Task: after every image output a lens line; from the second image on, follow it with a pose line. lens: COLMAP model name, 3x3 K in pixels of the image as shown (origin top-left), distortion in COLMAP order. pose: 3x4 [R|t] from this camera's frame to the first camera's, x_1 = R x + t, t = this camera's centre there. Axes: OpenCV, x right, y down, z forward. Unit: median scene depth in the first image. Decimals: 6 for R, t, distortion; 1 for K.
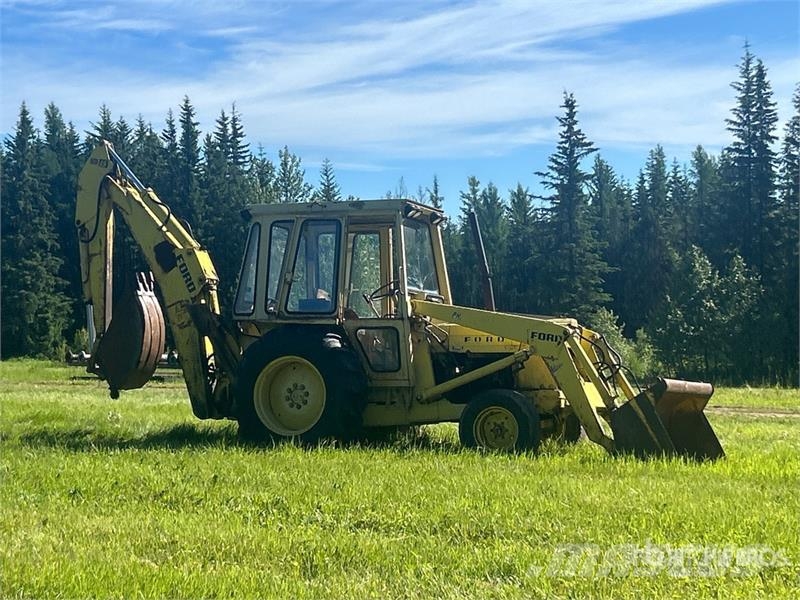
lens RADIAL K [[1614.3, 0, 399.5], [0, 1614.3, 318.7], [0, 0, 1]] dist [0.333228, -2.474029]
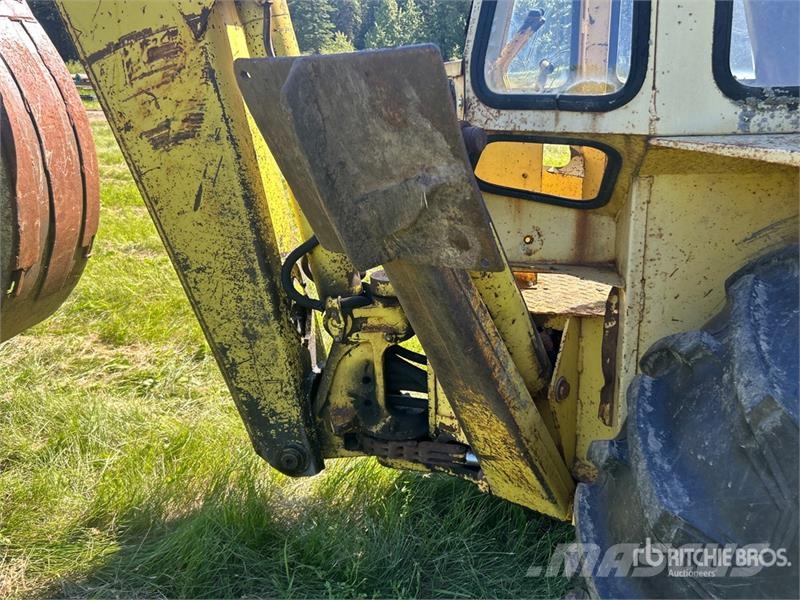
lens RADIAL K [[701.5, 0, 402.1], [0, 701.5, 295.3], [0, 0, 1]] dist [0.130110, -0.271105]
pose [[0.968031, -0.111795, 0.224541, -0.127349], [0.028350, 0.938212, 0.344899, -0.009673], [-0.249225, -0.327507, 0.911387, 0.892280]]
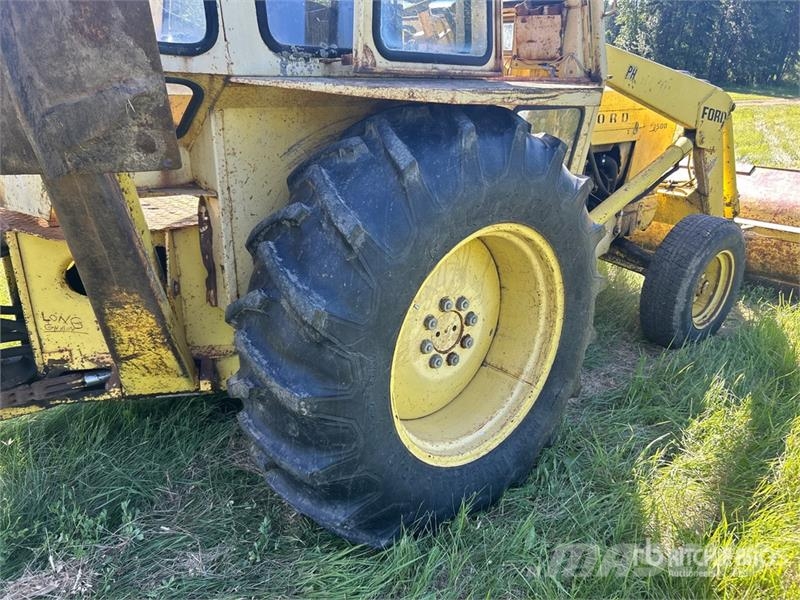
lens RADIAL K [[602.5, 0, 402.5], [0, 602.5, 301.6], [0, 0, 1]] dist [0.043861, -0.053406]
pose [[0.454518, -0.317563, 0.832206, -0.156211], [-0.059479, 0.921383, 0.384077, -0.004255], [-0.888749, -0.224069, 0.399897, 0.893061]]
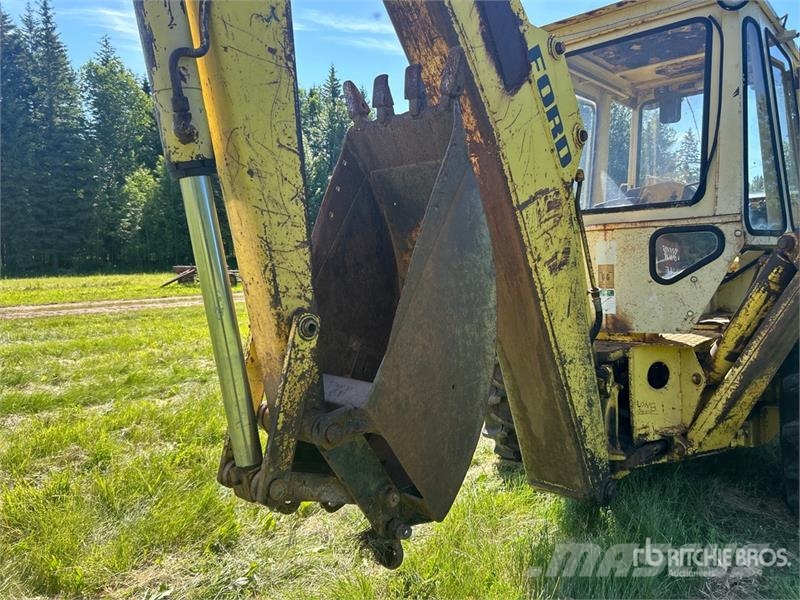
lens RADIAL K [[602.5, 0, 402.5], [0, 602.5, 301.6], [0, 0, 1]] dist [0.043861, -0.053406]
pose [[0.308670, -0.097941, 0.946113, -0.268369], [-0.003174, 0.994573, 0.103994, -0.000865], [-0.951164, -0.035103, 0.306684, 1.003768]]
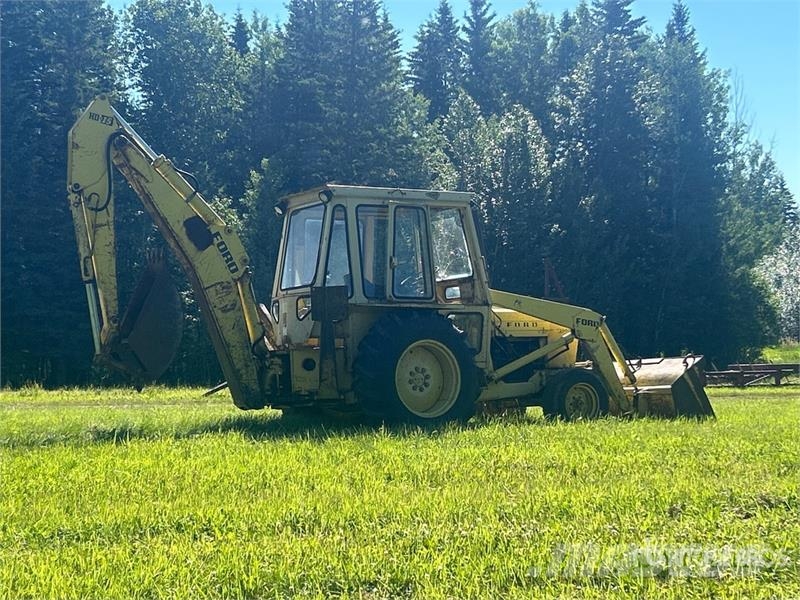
lens RADIAL K [[1614.3, 0, 399.5], [0, 1614.3, 318.7], [0, 0, 1]] dist [0.333228, -2.474029]
pose [[0.587680, 0.011872, 0.809006, -0.831473], [-0.005157, 0.999927, -0.010927, 0.019630], [-0.809077, 0.002250, 0.587699, 0.383082]]
